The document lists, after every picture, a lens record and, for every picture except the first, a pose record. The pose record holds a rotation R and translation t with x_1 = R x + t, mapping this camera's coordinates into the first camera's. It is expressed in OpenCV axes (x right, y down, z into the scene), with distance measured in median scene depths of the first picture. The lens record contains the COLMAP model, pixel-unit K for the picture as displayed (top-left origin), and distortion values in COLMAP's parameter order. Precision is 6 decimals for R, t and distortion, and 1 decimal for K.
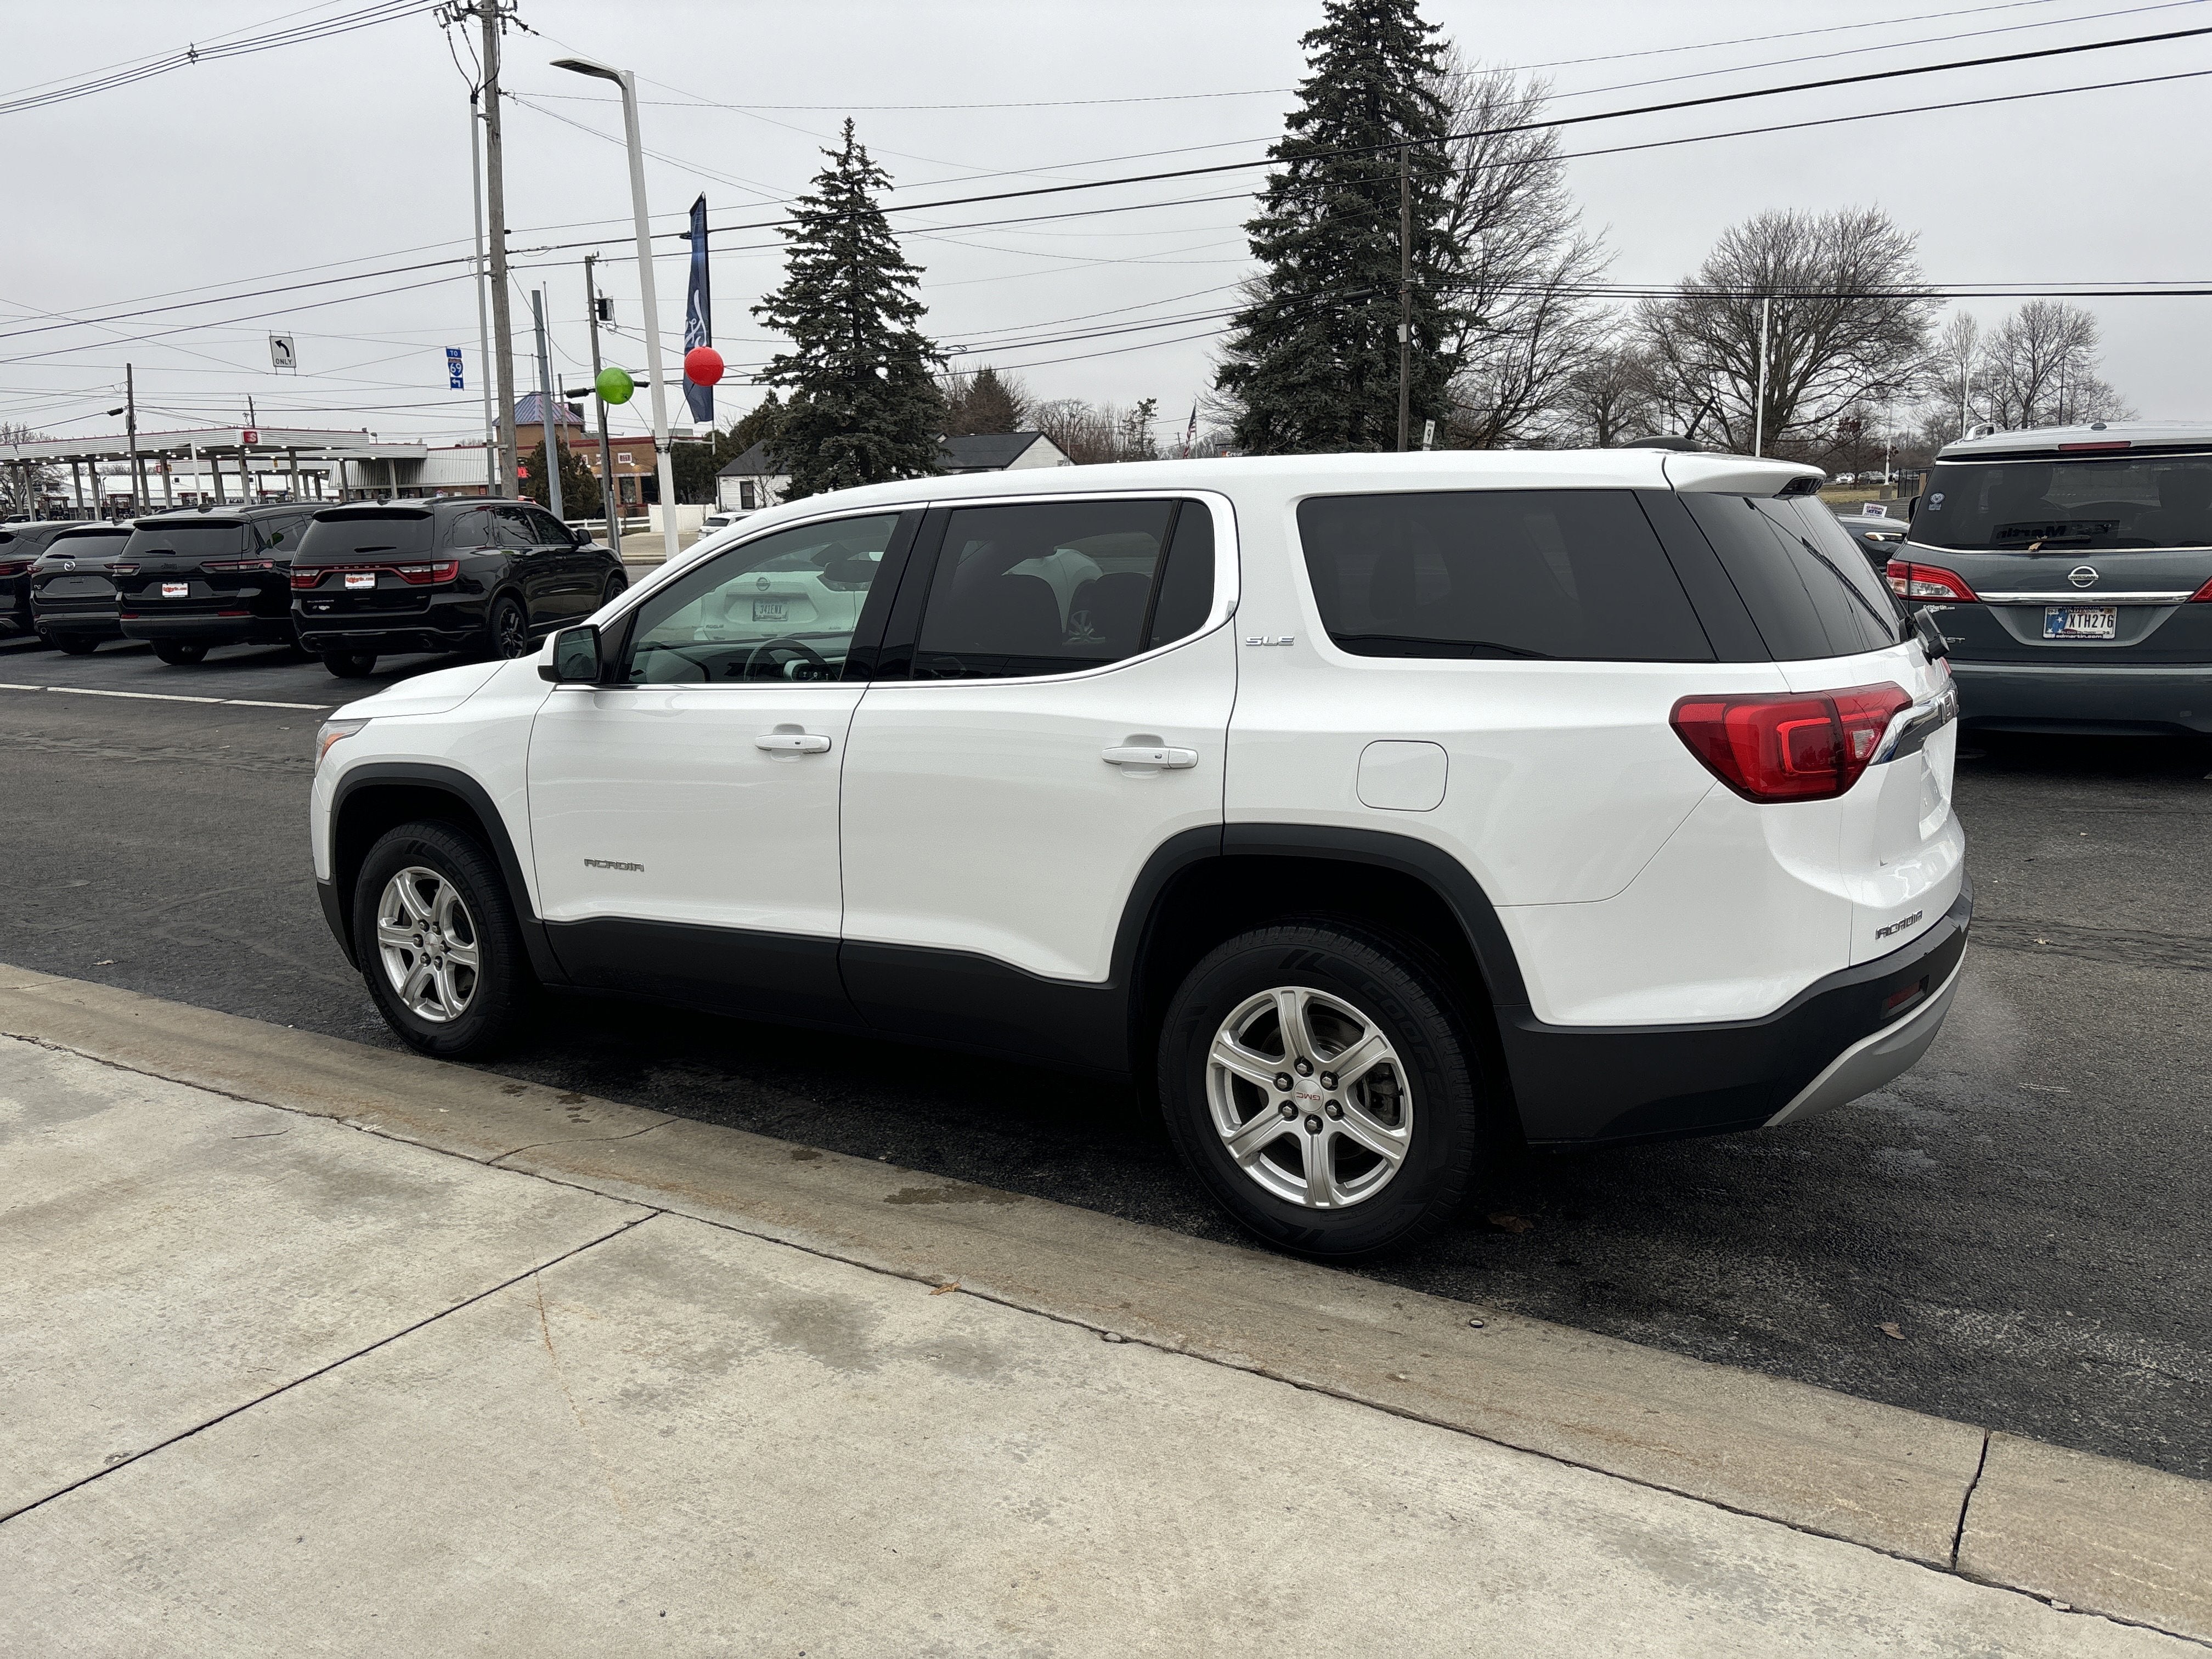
lens RADIAL K [[1667.9, 0, 1115.0], [0, 1667.9, 814.9], [0, 0, 1]] dist [0.048242, -0.048987]
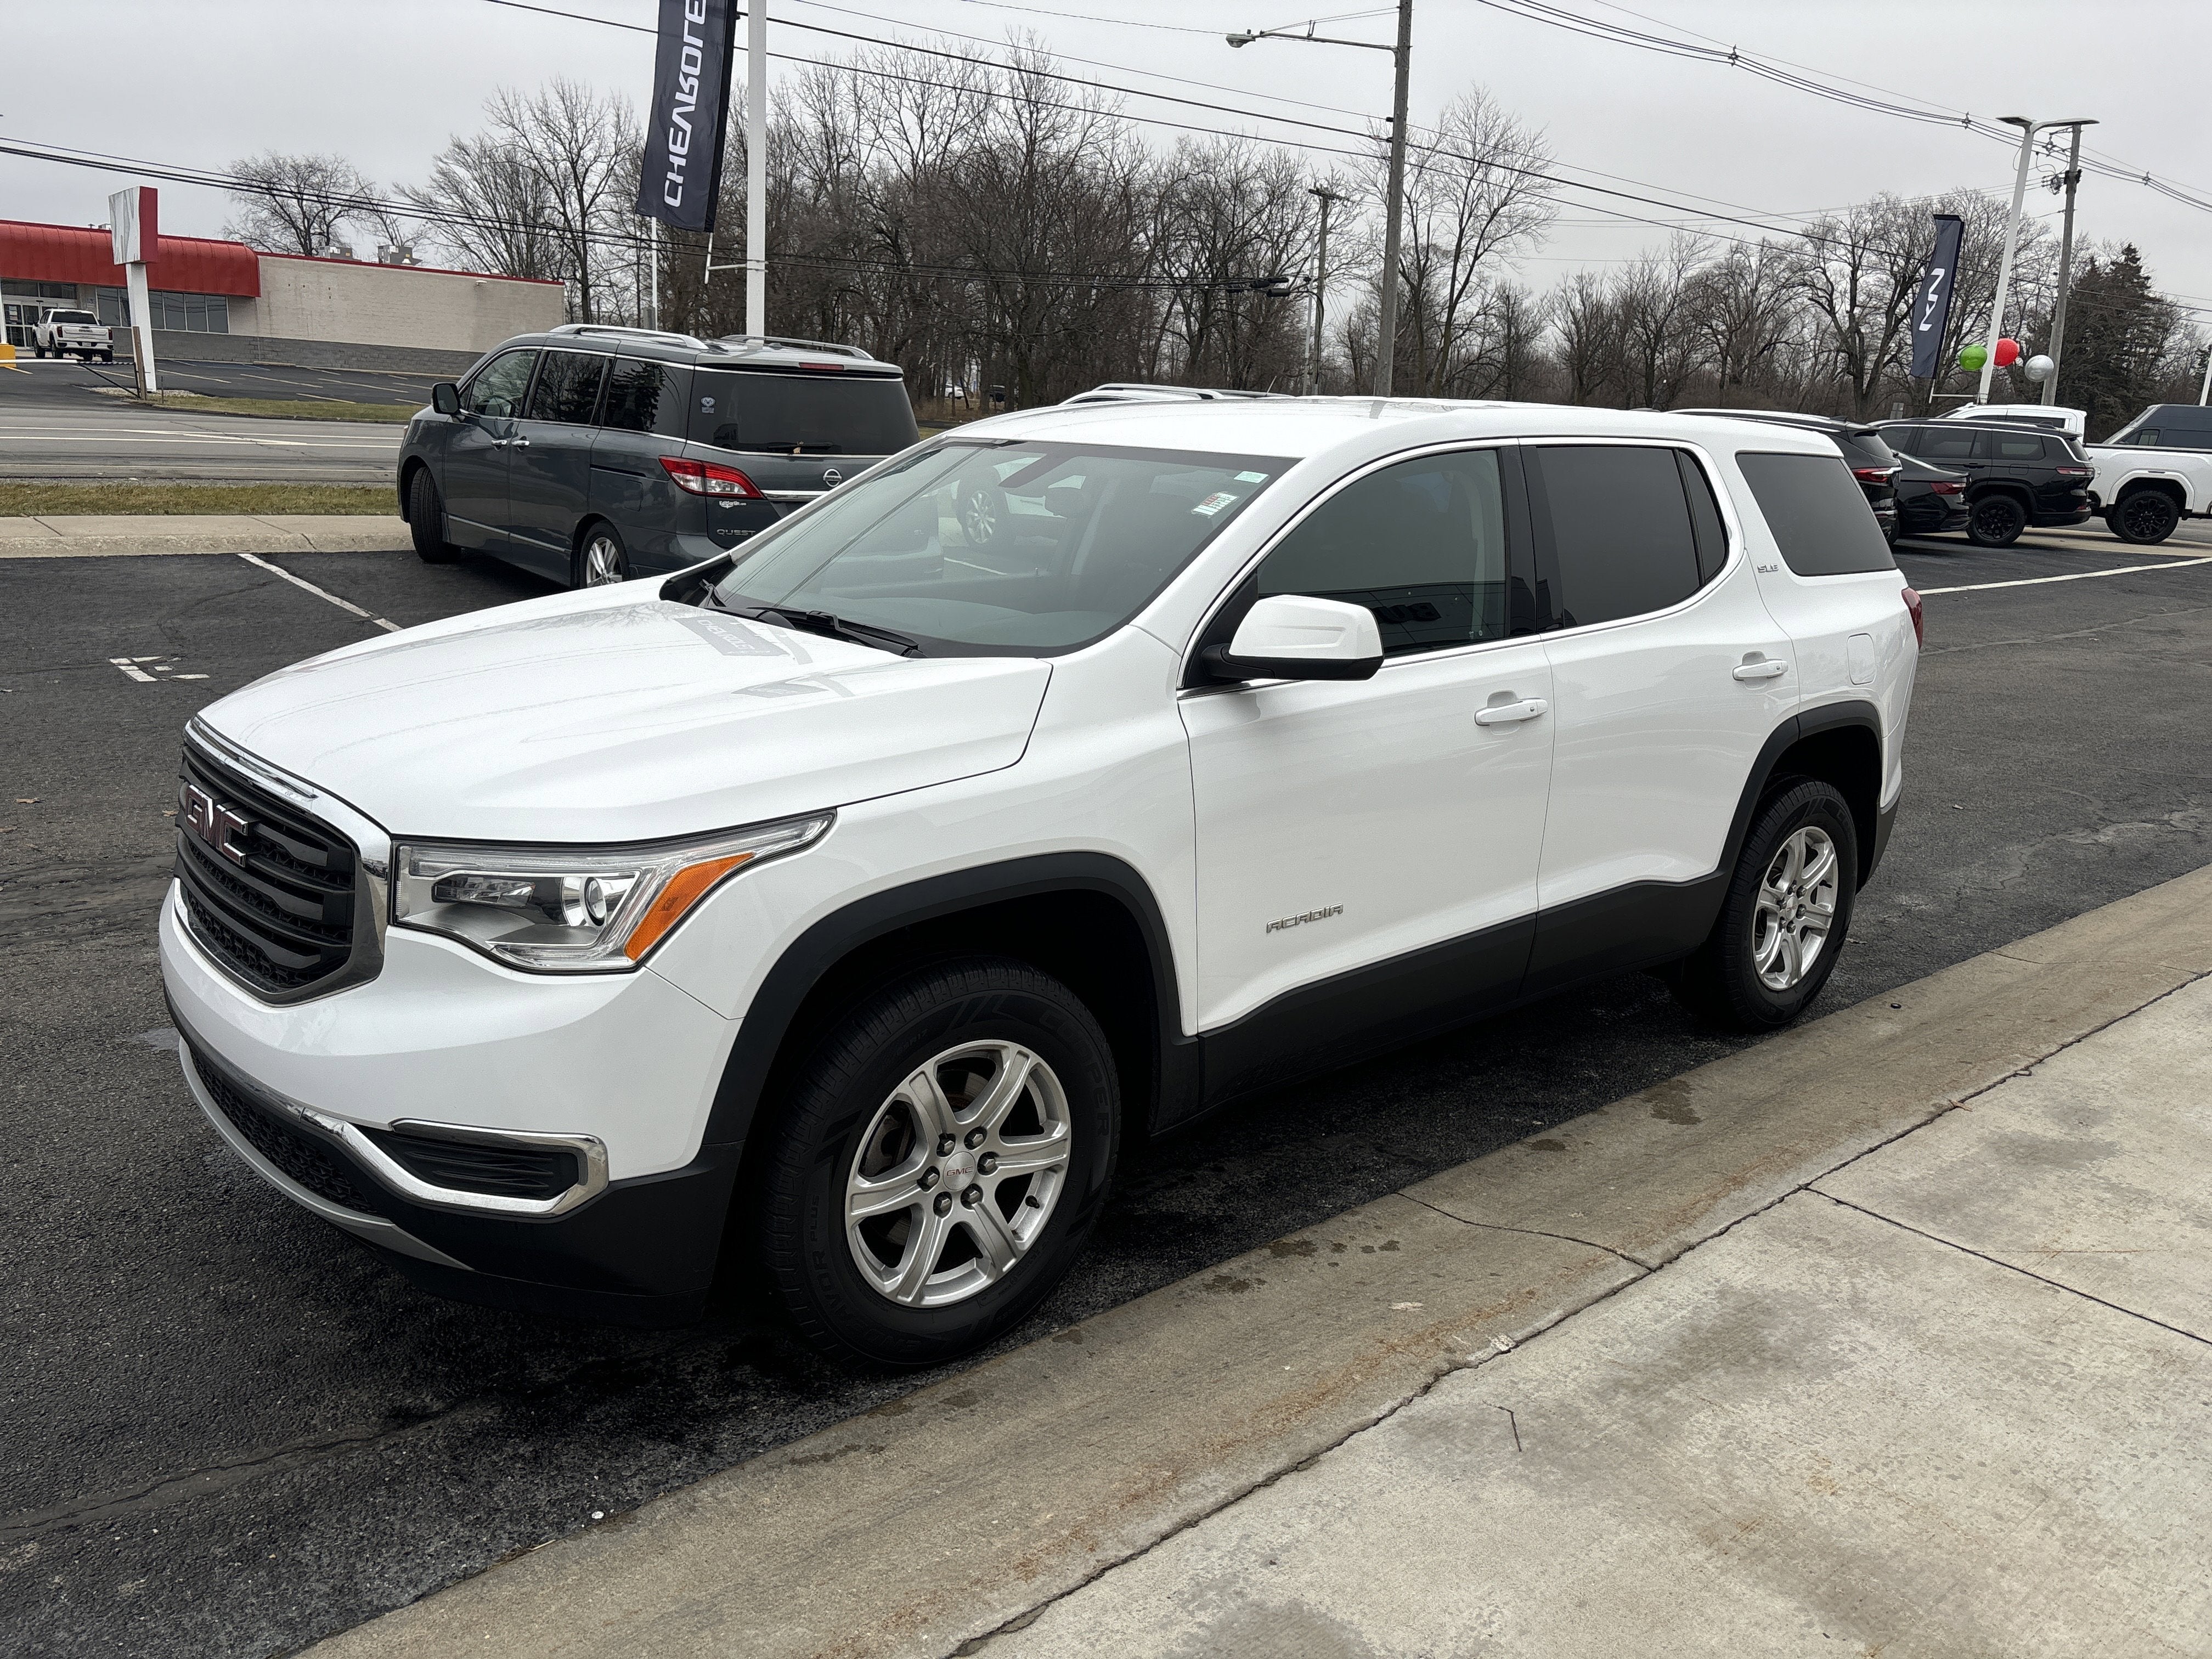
lens RADIAL K [[1667.9, 0, 1111.5], [0, 1667.9, 824.4], [0, 0, 1]] dist [0.048242, -0.048987]
pose [[0.295079, -0.194395, 0.935489, -0.276644], [0.113052, 0.979310, 0.167841, -0.039696], [-0.948761, 0.056232, 0.310950, 0.233597]]
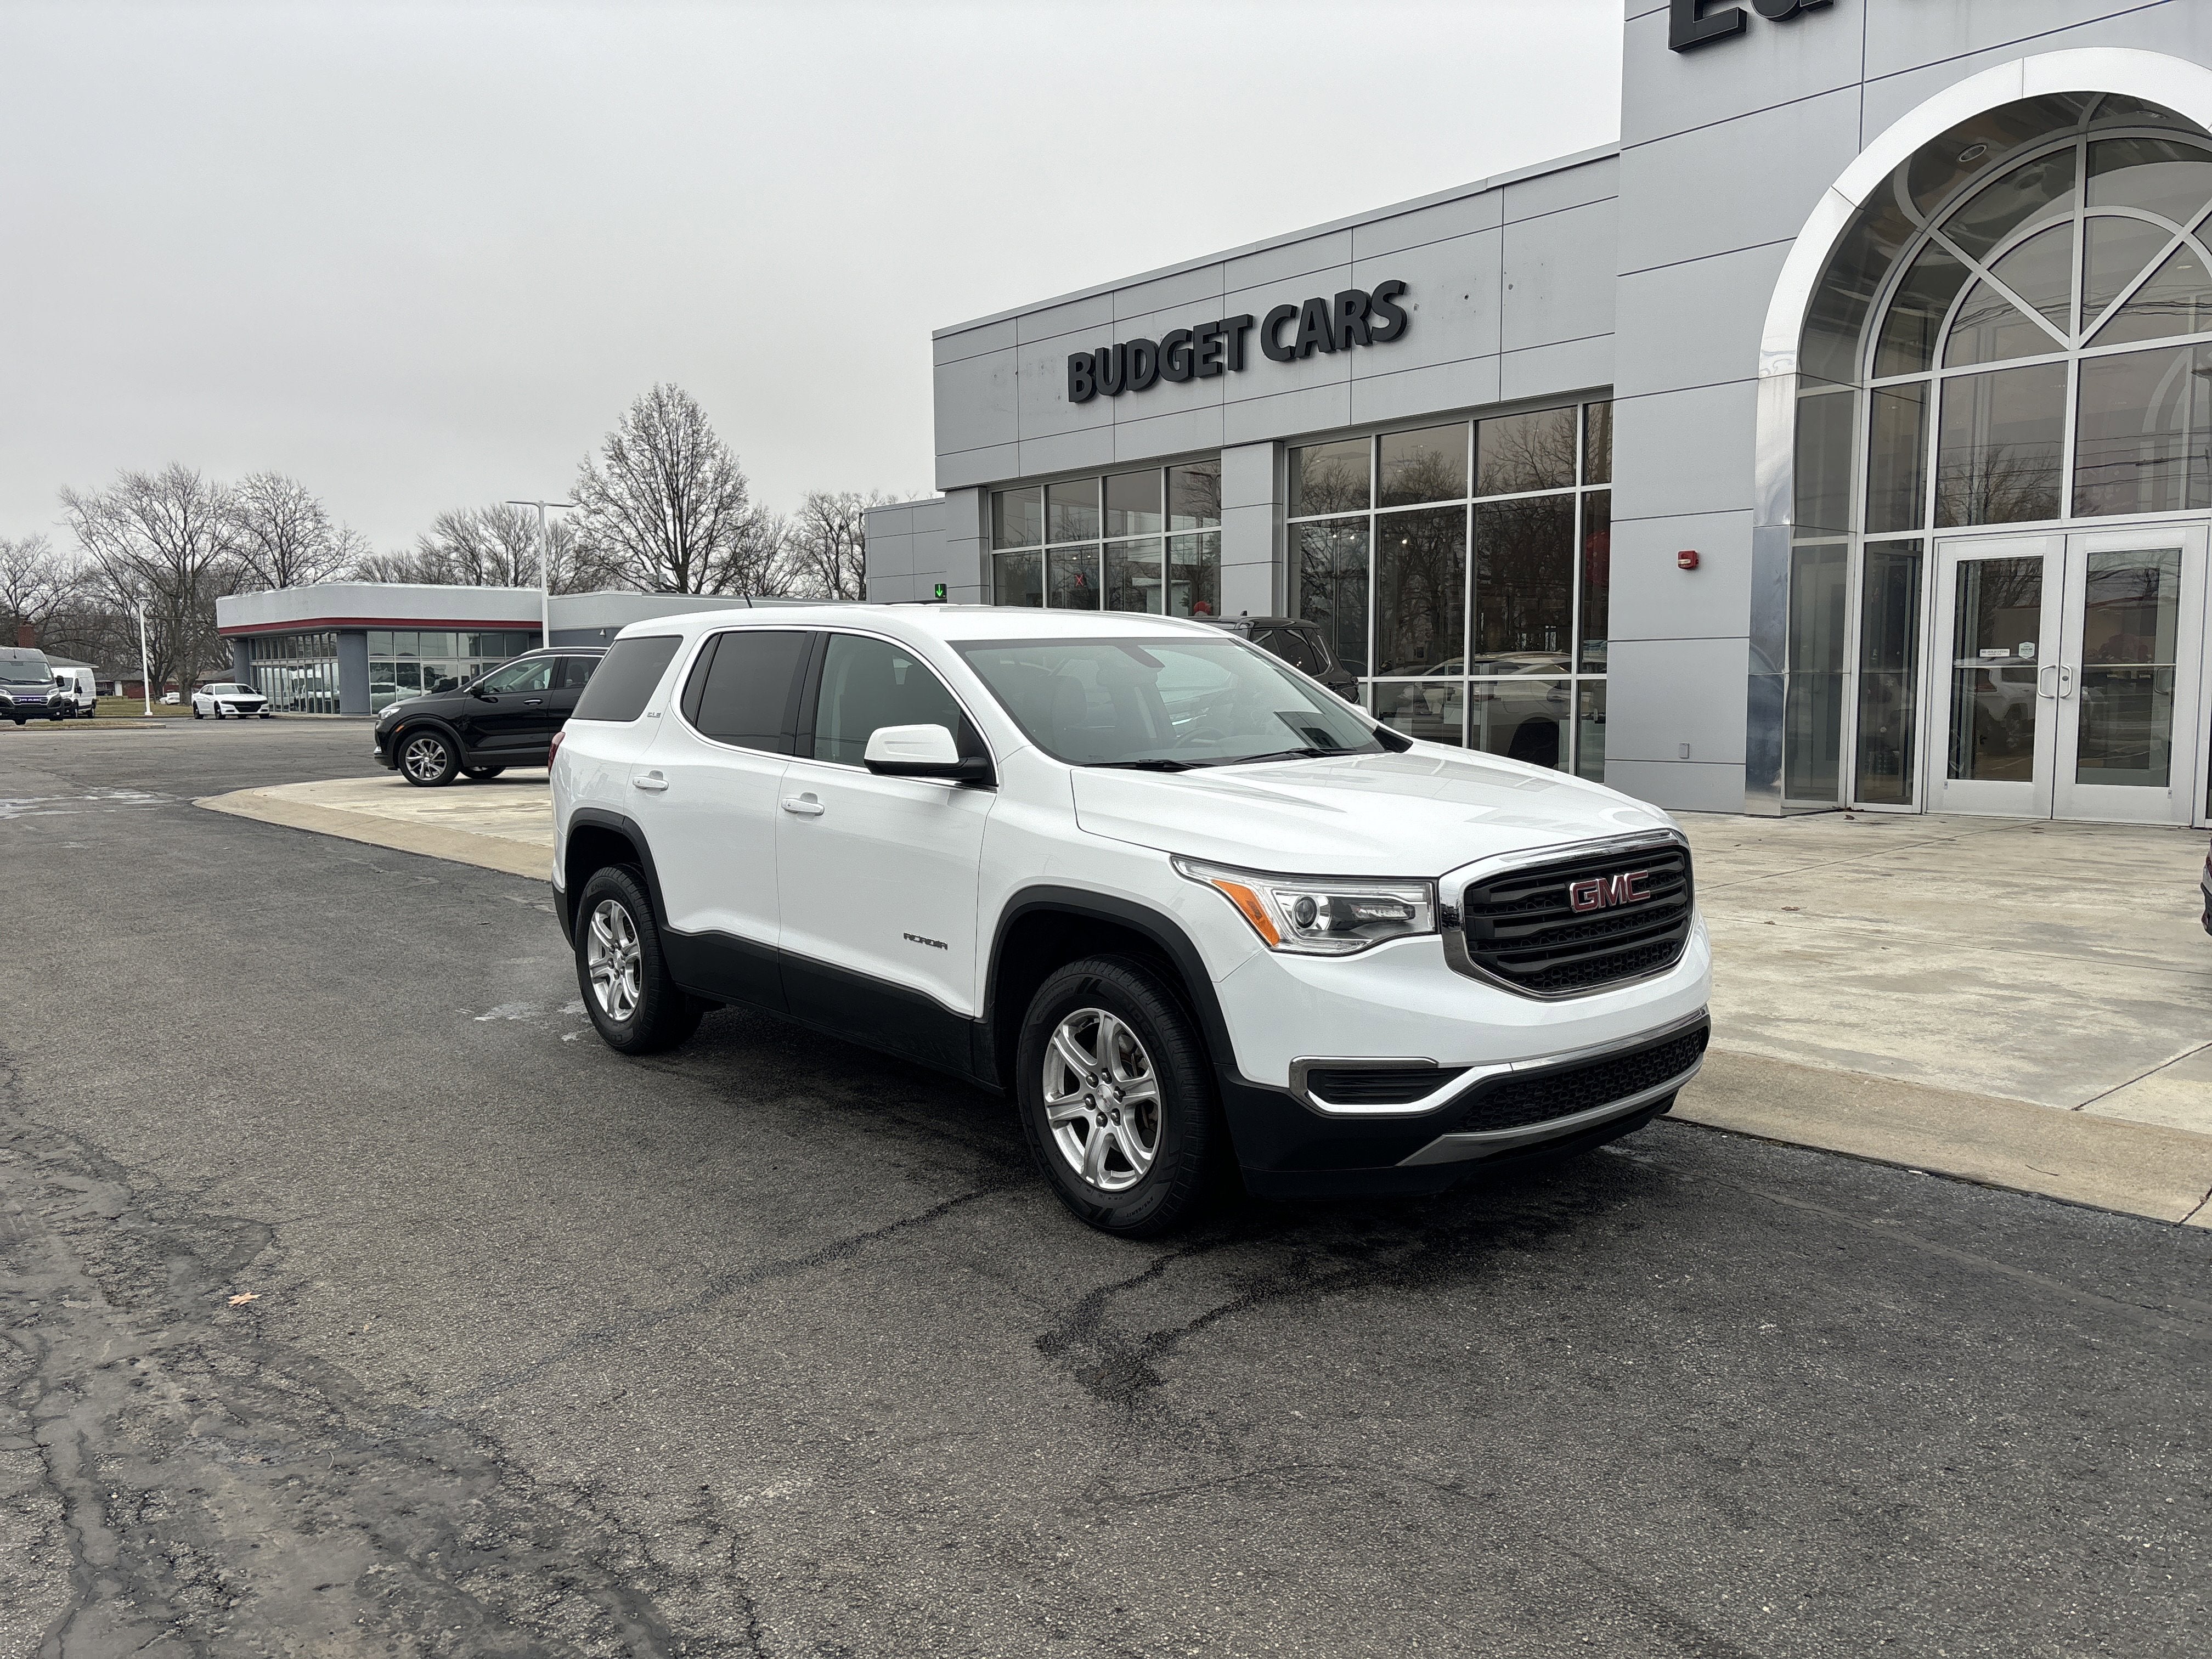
lens RADIAL K [[1667.9, 0, 1112.1], [0, 1667.9, 836.2], [0, 0, 1]] dist [0.048242, -0.048987]
pose [[-0.955204, 0.003507, 0.295927, -0.144738], [0.084312, 0.961717, 0.260751, -0.102368], [-0.283684, 0.274021, -0.918932, 0.629459]]
